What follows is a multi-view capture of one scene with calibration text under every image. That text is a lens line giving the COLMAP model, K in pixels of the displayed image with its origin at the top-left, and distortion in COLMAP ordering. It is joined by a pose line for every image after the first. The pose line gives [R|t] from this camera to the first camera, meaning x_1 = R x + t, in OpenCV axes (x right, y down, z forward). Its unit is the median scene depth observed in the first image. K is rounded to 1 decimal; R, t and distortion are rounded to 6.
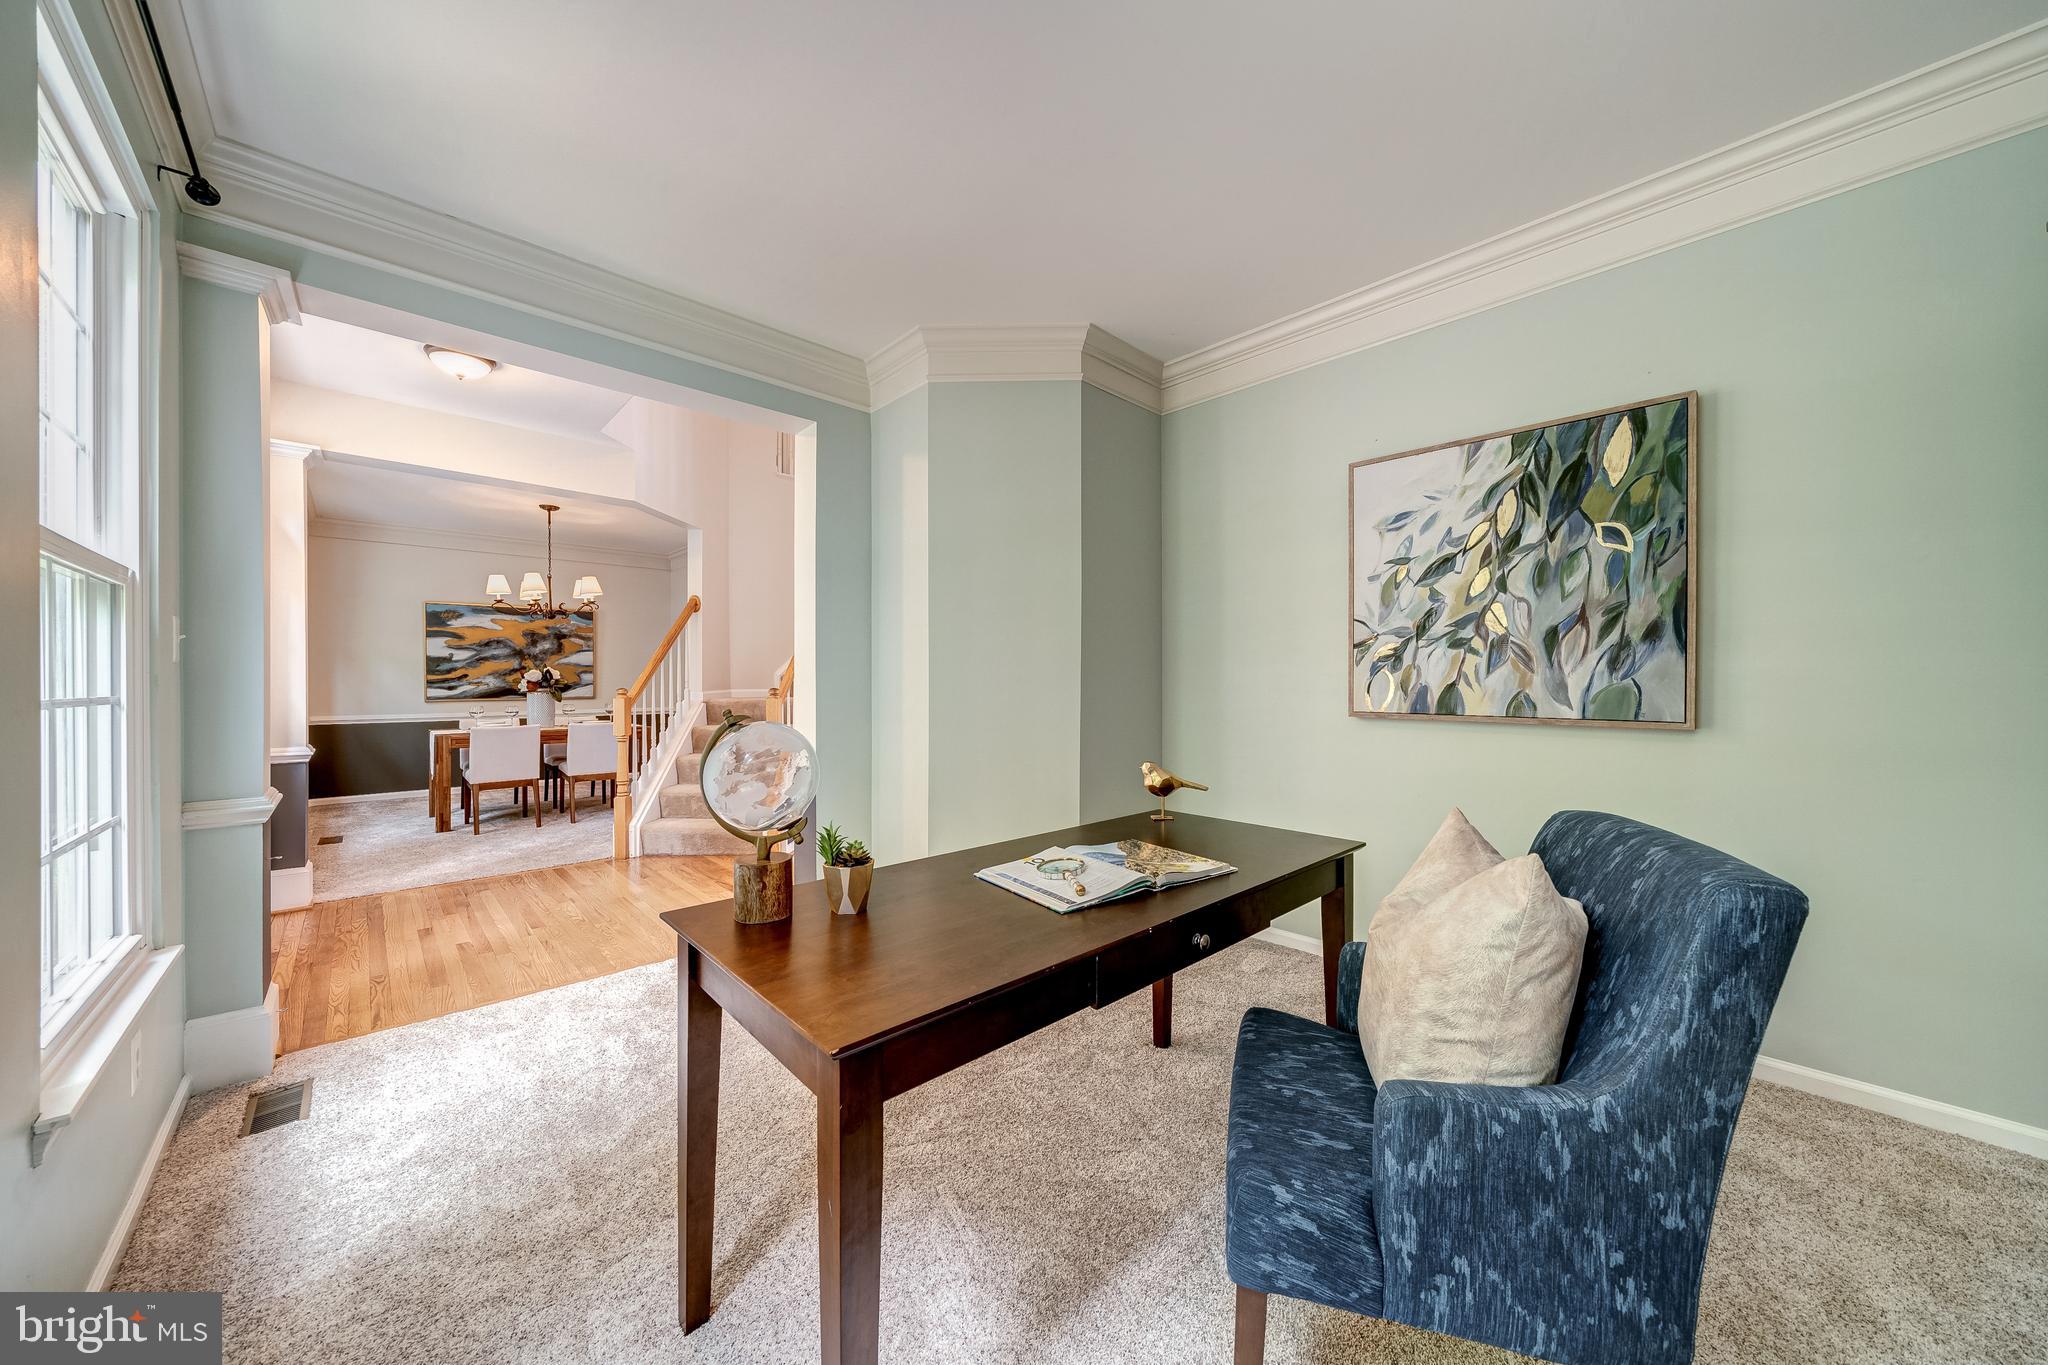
lens RADIAL K [[695.7, 0, 1000.1], [0, 695.7, 678.8], [0, 0, 1]] dist [-0.002319, -0.001092]
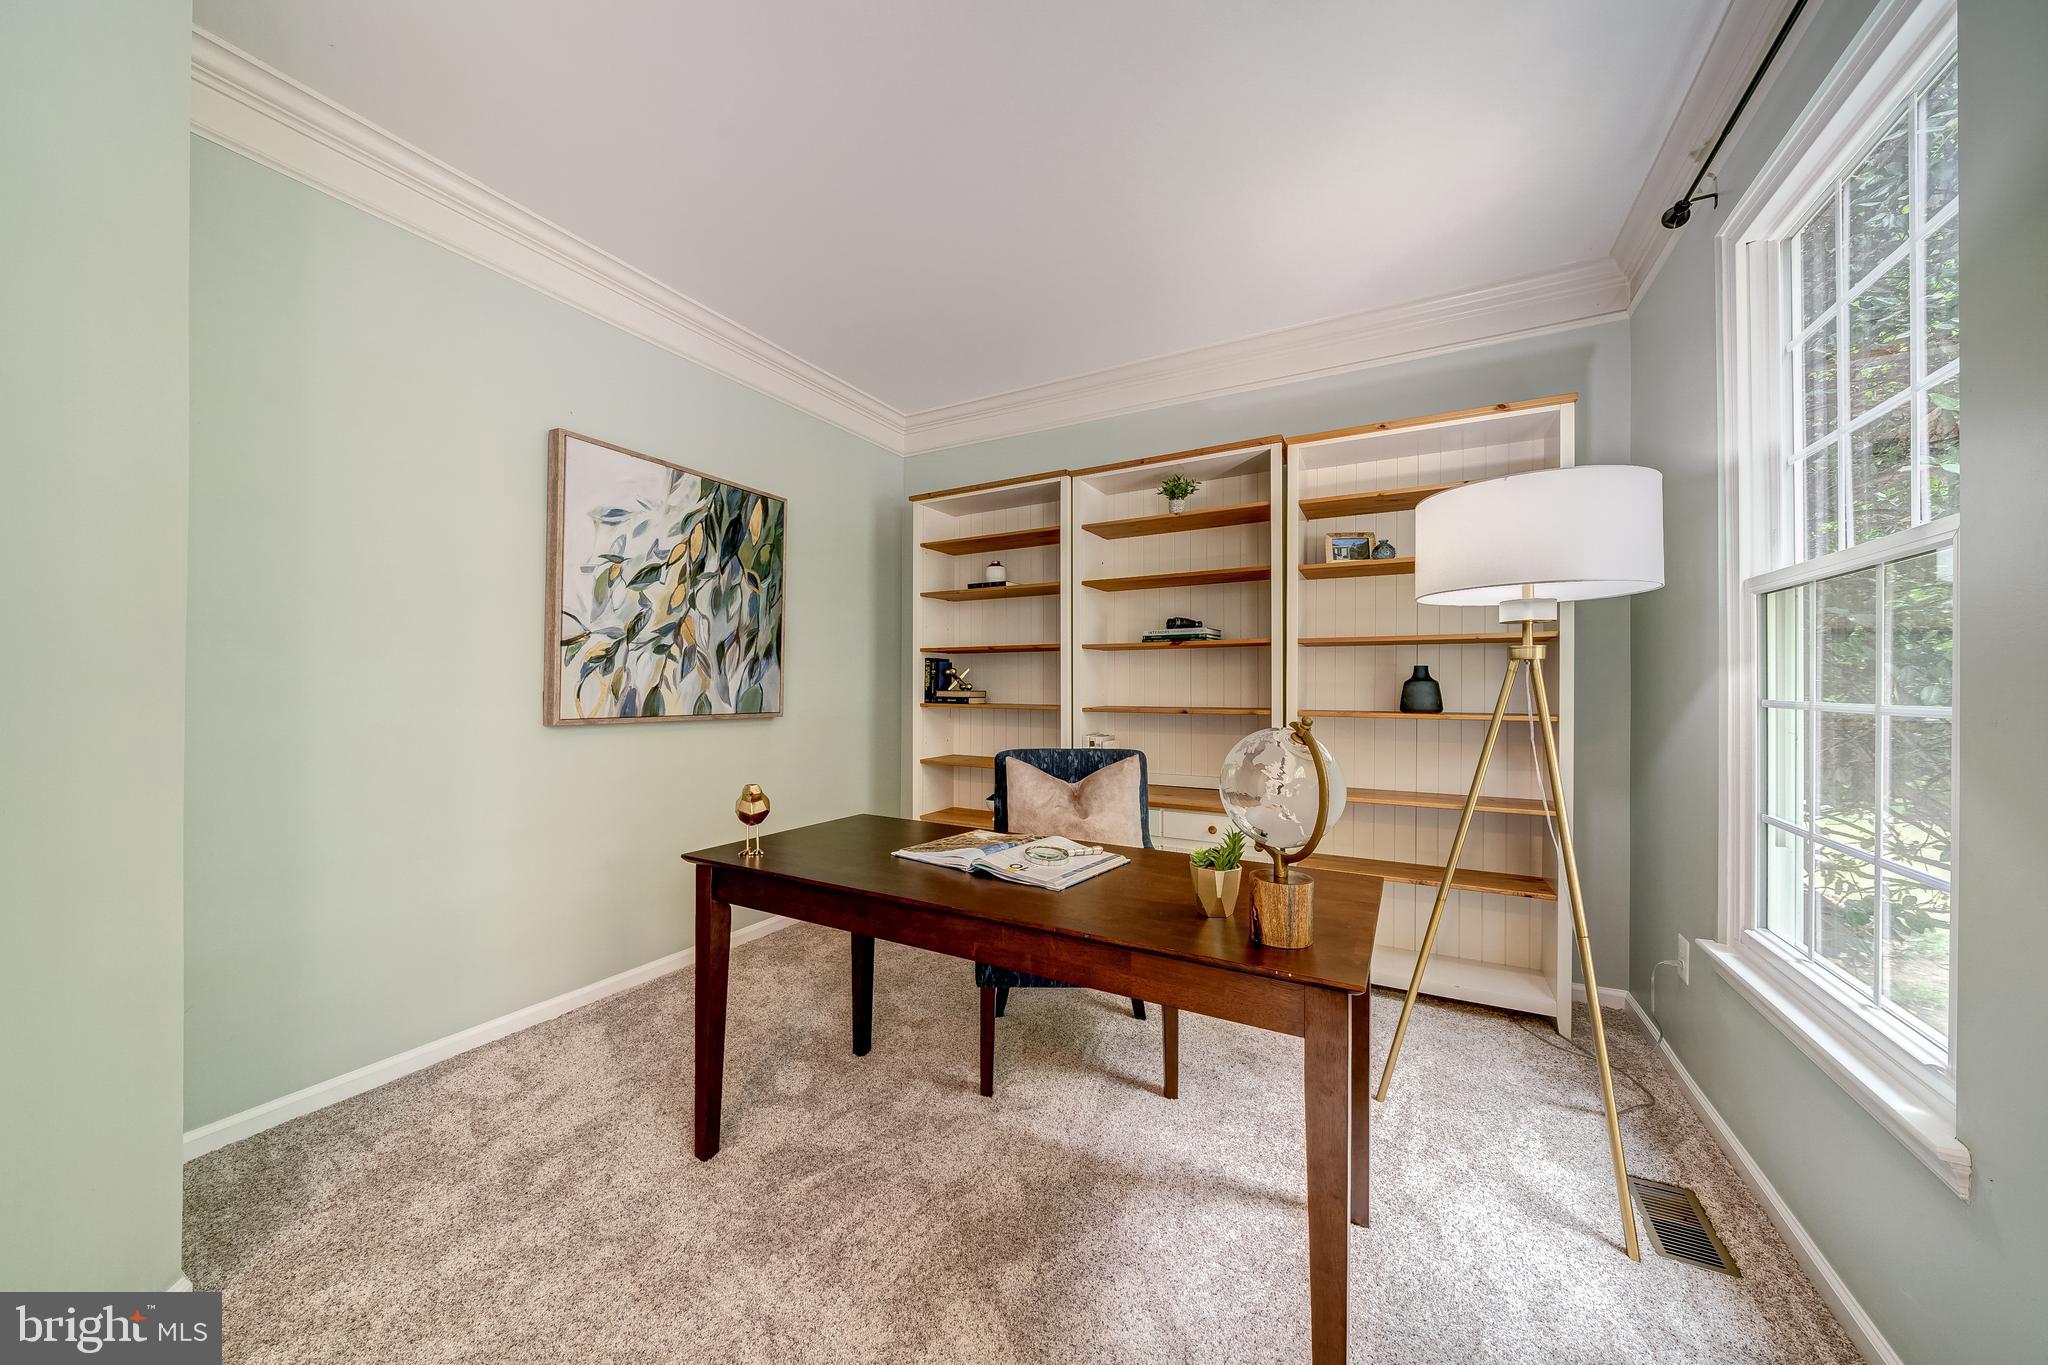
lens RADIAL K [[695.7, 0, 1023.2], [0, 695.7, 687.2], [0, 0, 1]] dist [-0.002319, -0.001092]
pose [[-0.320334, 0.006434, 0.947283, -0.552062], [0.000225, 0.999977, -0.006716, 0.015617], [-0.947305, -0.001939, -0.320328, 0.840009]]
